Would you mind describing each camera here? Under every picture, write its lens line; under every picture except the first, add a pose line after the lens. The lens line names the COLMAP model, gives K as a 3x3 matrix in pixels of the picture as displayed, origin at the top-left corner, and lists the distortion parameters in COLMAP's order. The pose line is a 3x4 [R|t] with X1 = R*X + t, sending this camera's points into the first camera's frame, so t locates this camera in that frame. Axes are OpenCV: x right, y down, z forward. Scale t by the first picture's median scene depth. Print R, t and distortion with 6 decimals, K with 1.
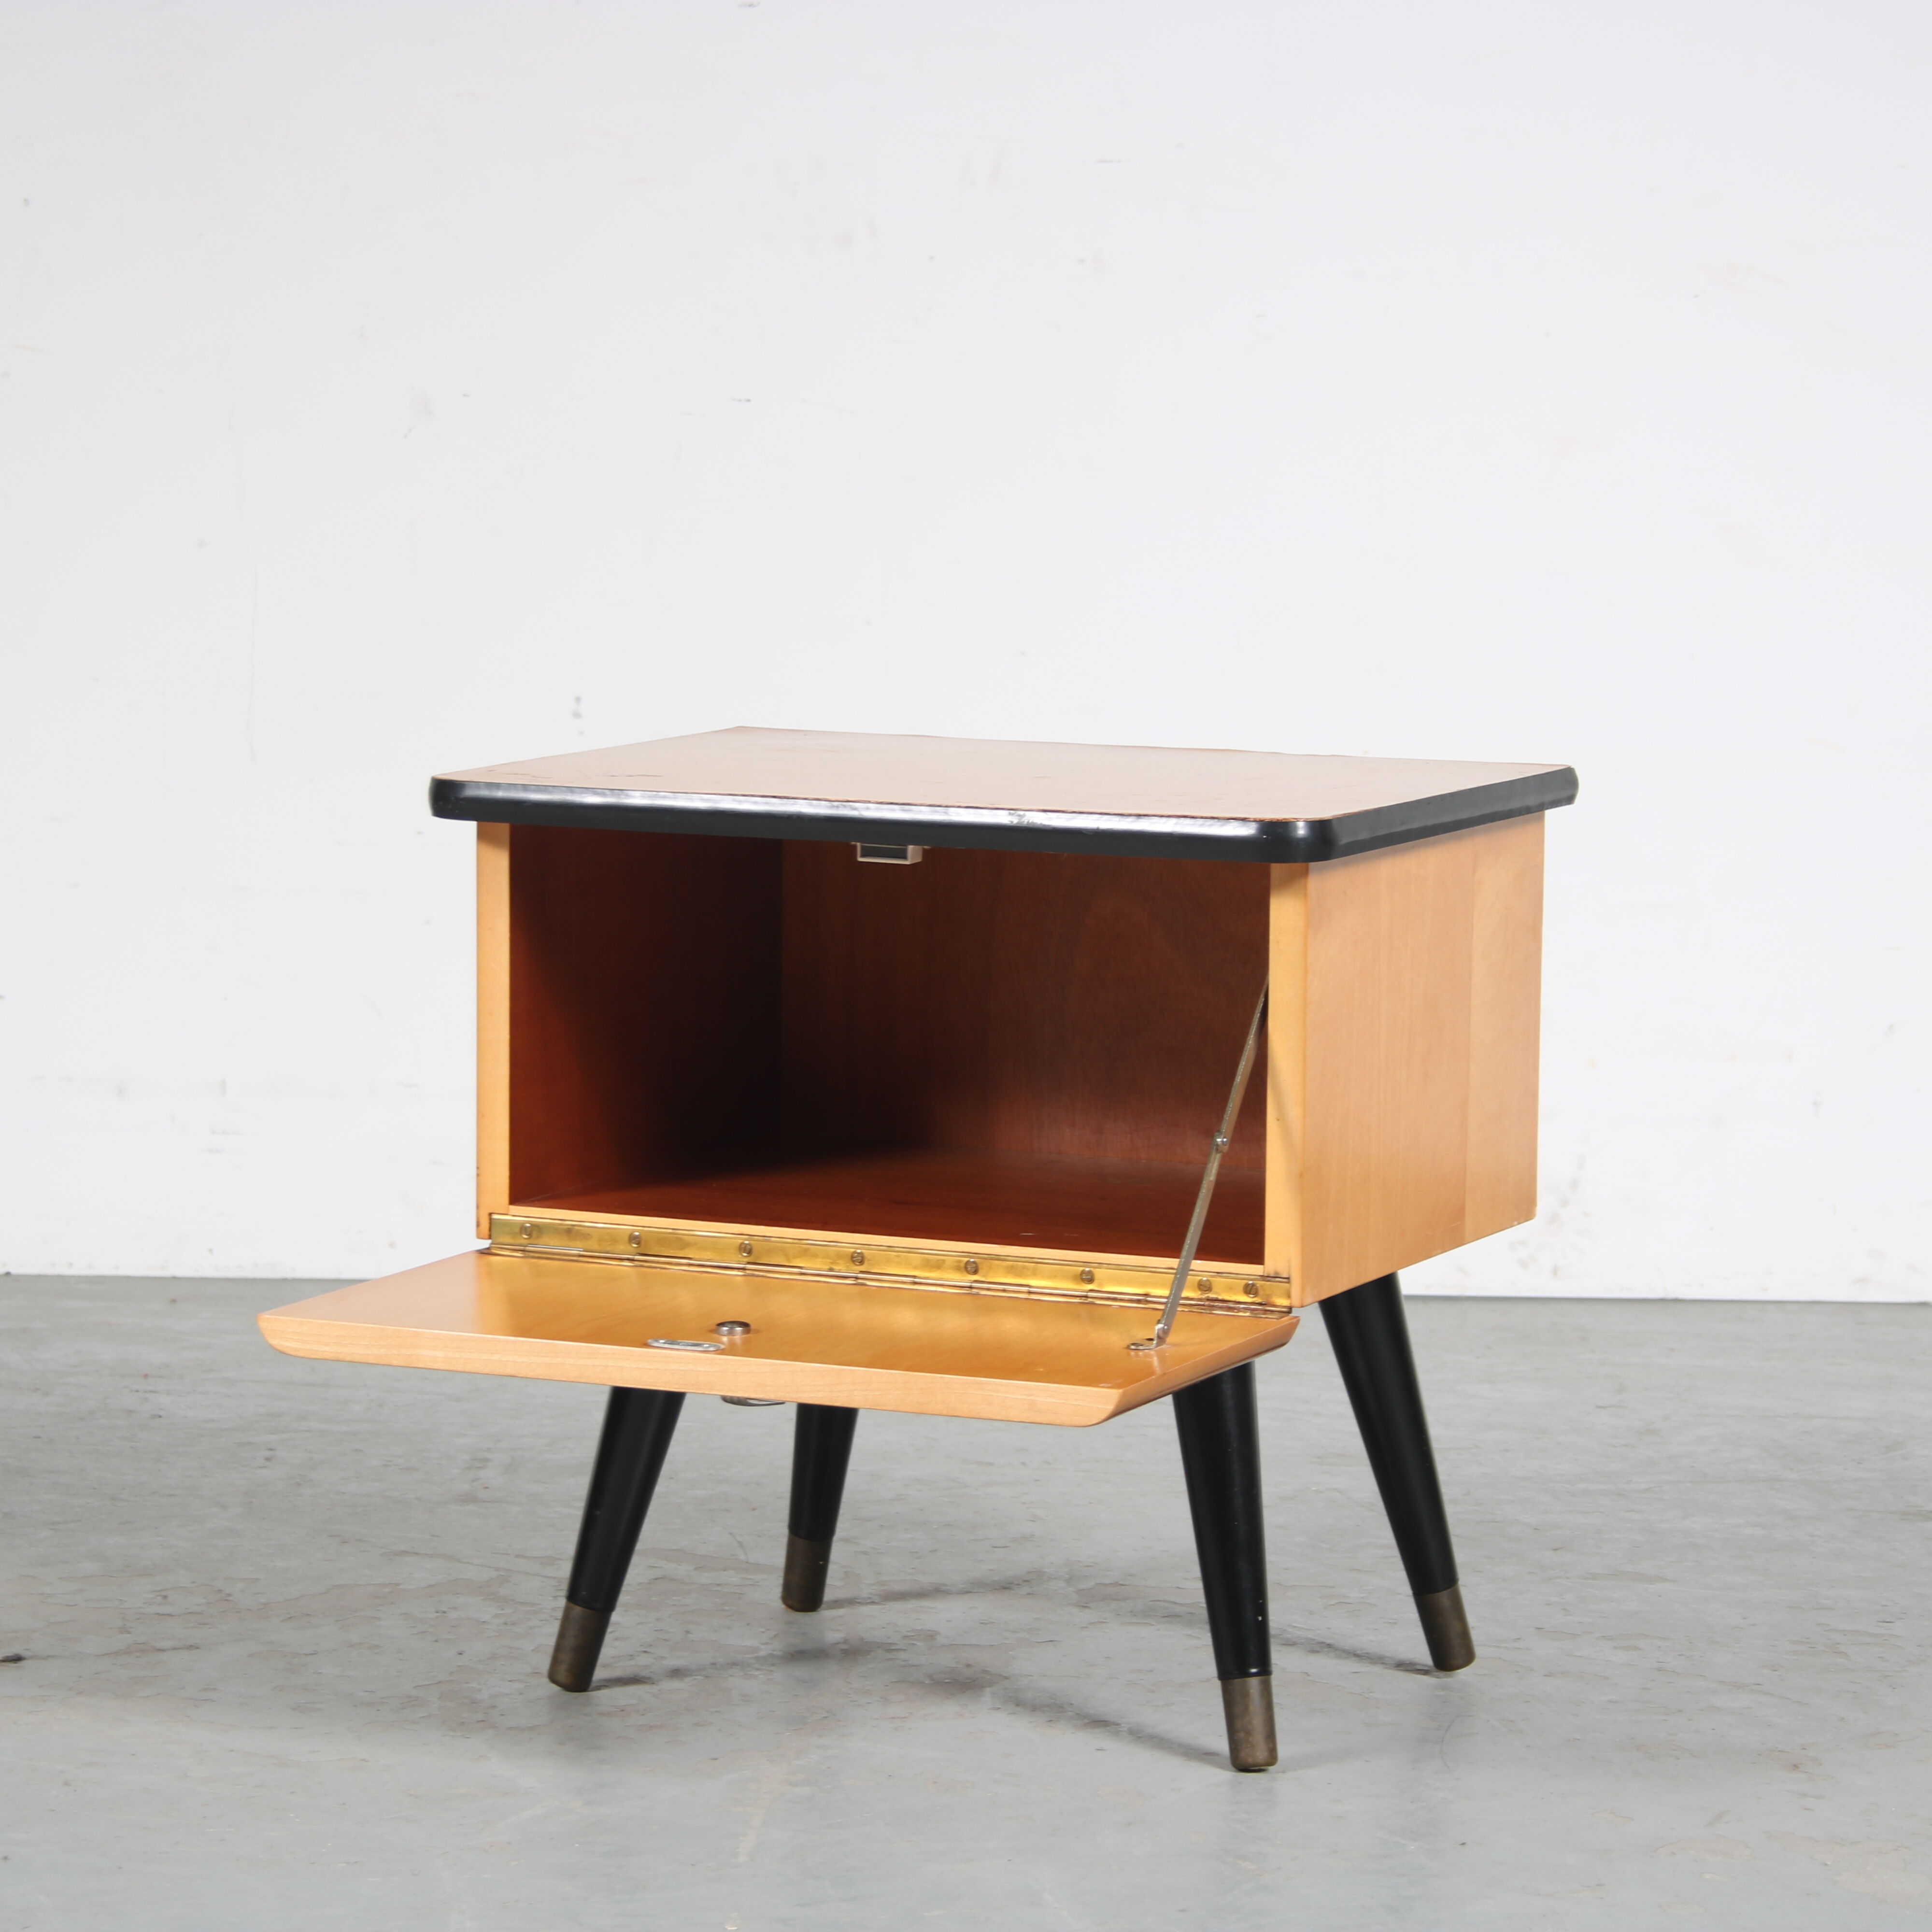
lens RADIAL K [[6788.3, 0, 966.0], [0, 6788.3, 966.0], [0, 0, 1]] dist [0.086719, 0.141144]
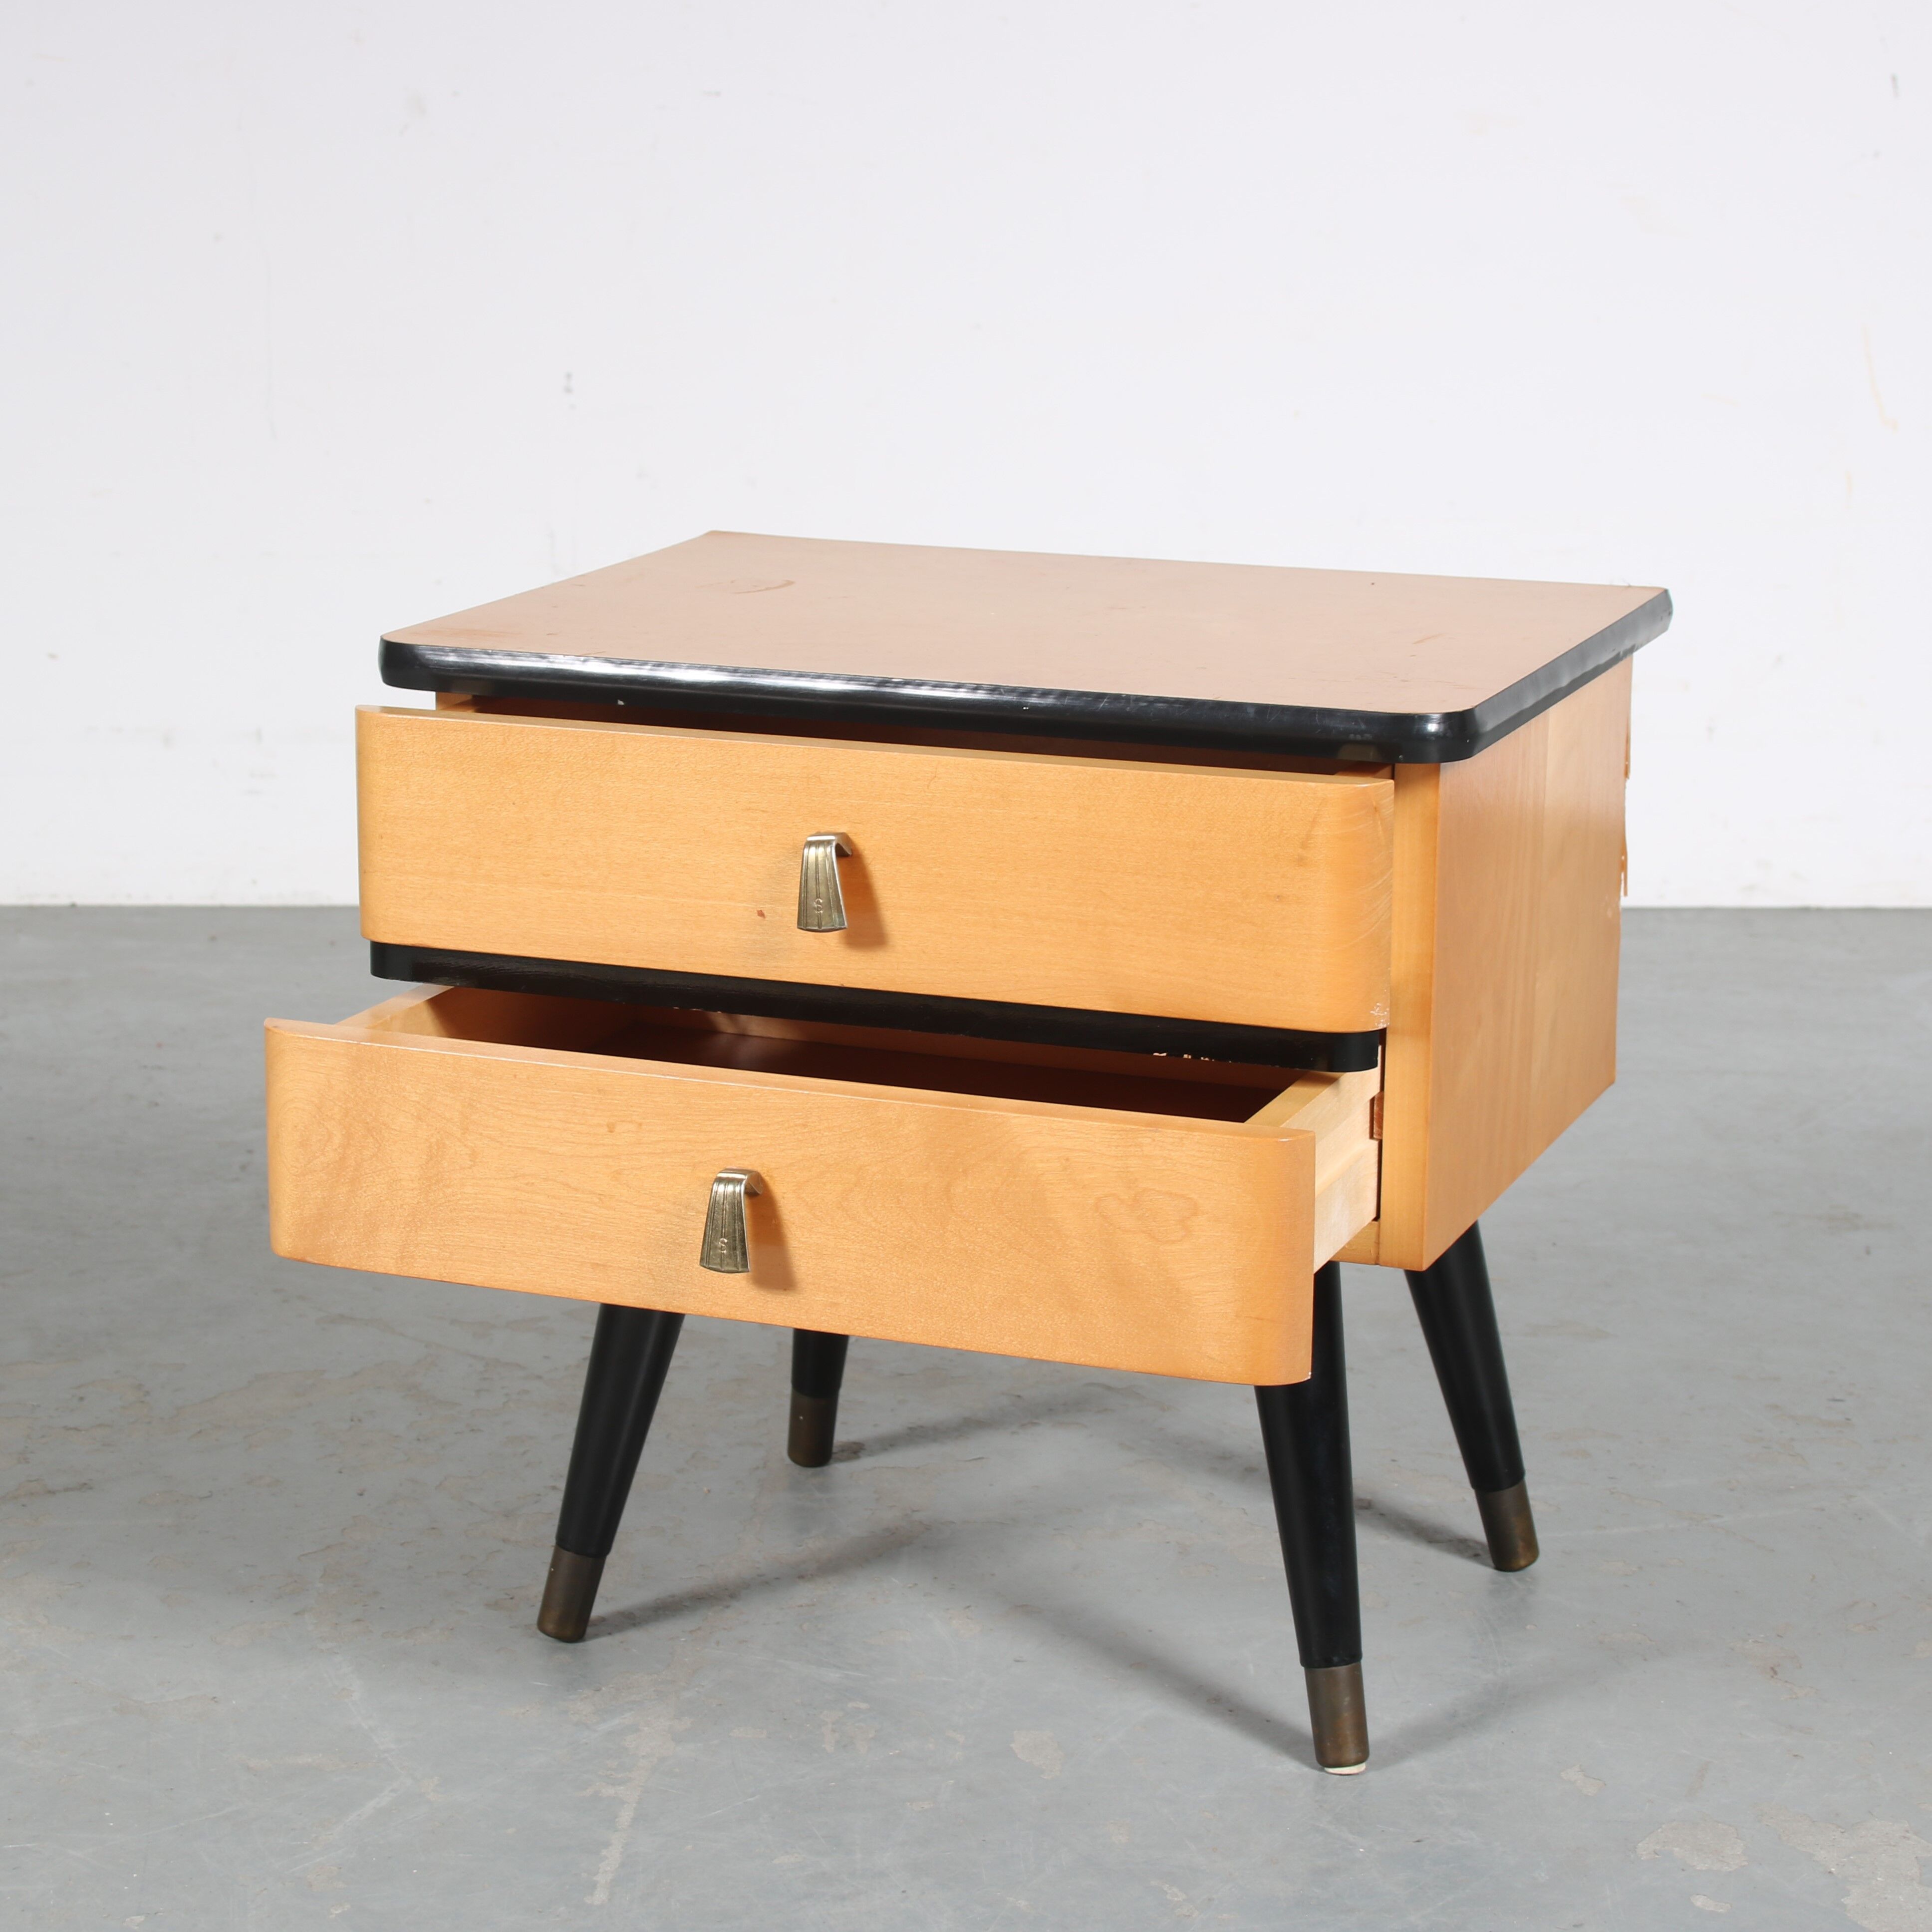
lens RADIAL K [[4448.1, 0, 966.0], [0, 4448.1, 966.0], [0, 0, 1]] dist [-0.031098, 0.106839]
pose [[0.999771, -0.014541, -0.015731, 0.020087], [0.016546, 0.990586, 0.135890, -0.051668], [0.013607, -0.136119, 0.990599, 0.356833]]
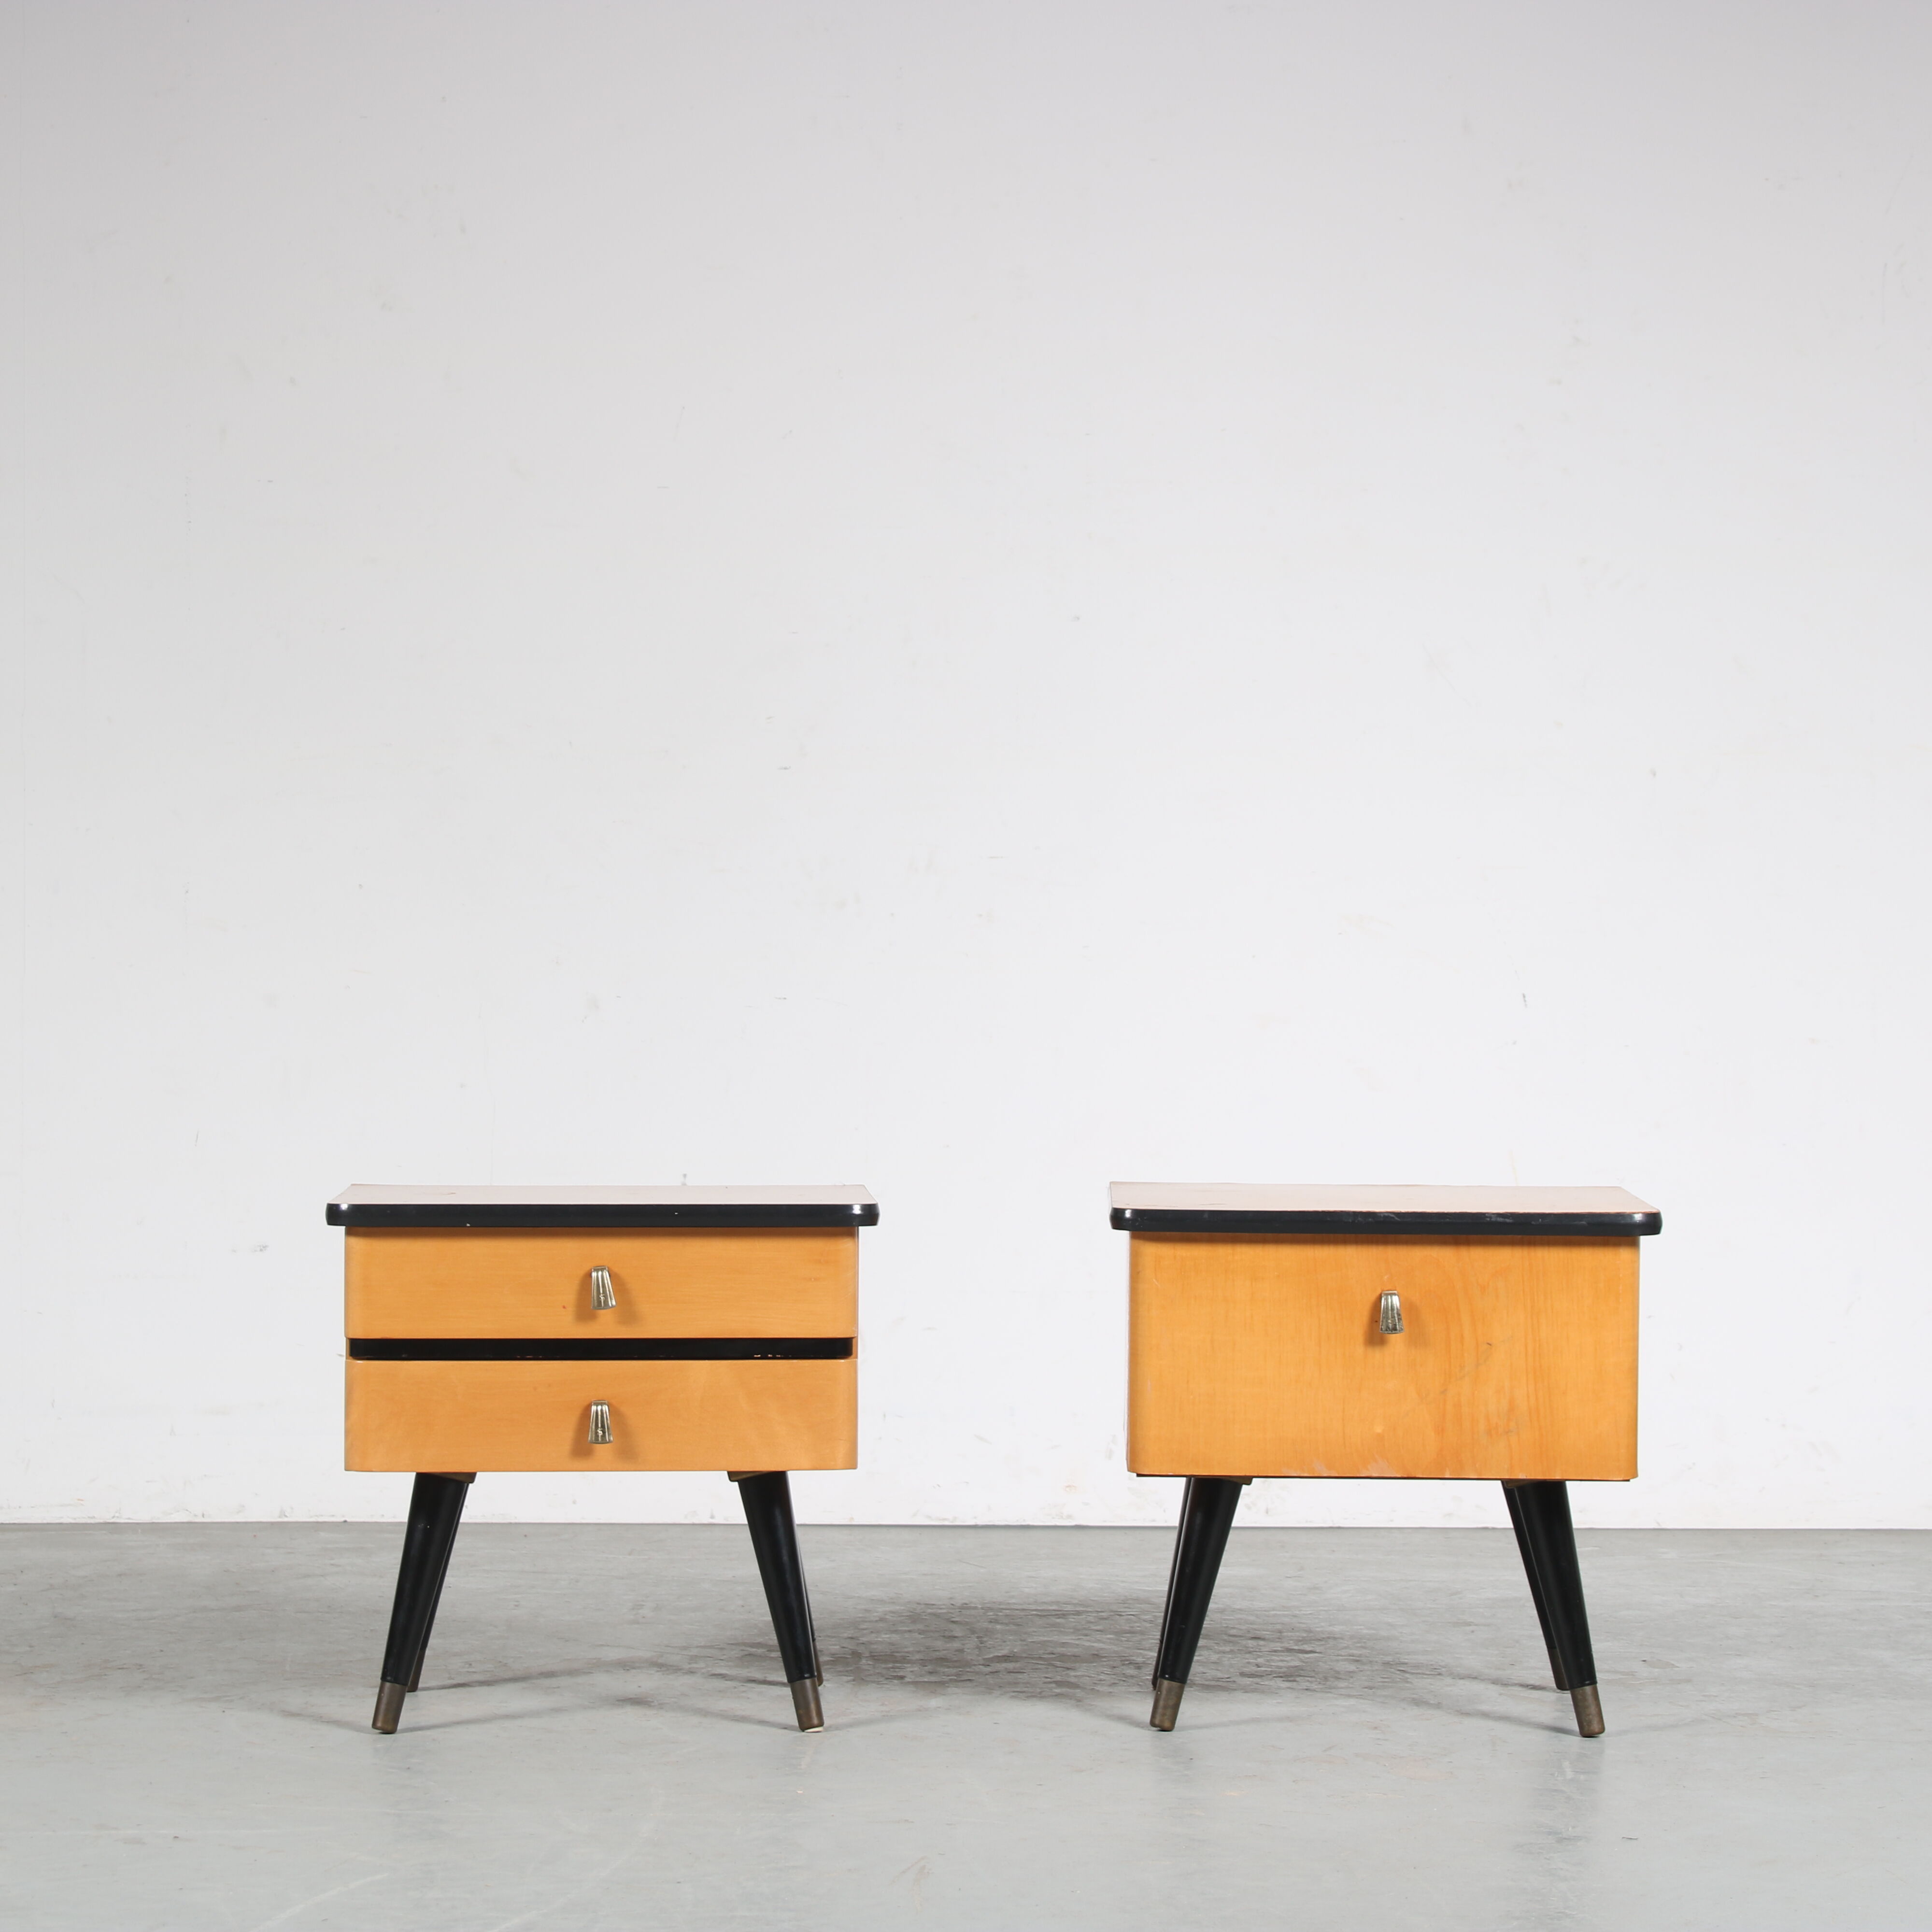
lens RADIAL K [[4997.7, 0, 966.0], [0, 4997.7, 966.0], [0, 0, 1]] dist [0.032363, -0.047572]
pose [[0.999888, -0.007533, 0.012946, -0.003544], [0.008731, 0.995427, -0.095121, 0.034797], [-0.012170, 0.095223, 0.995382, -0.306203]]
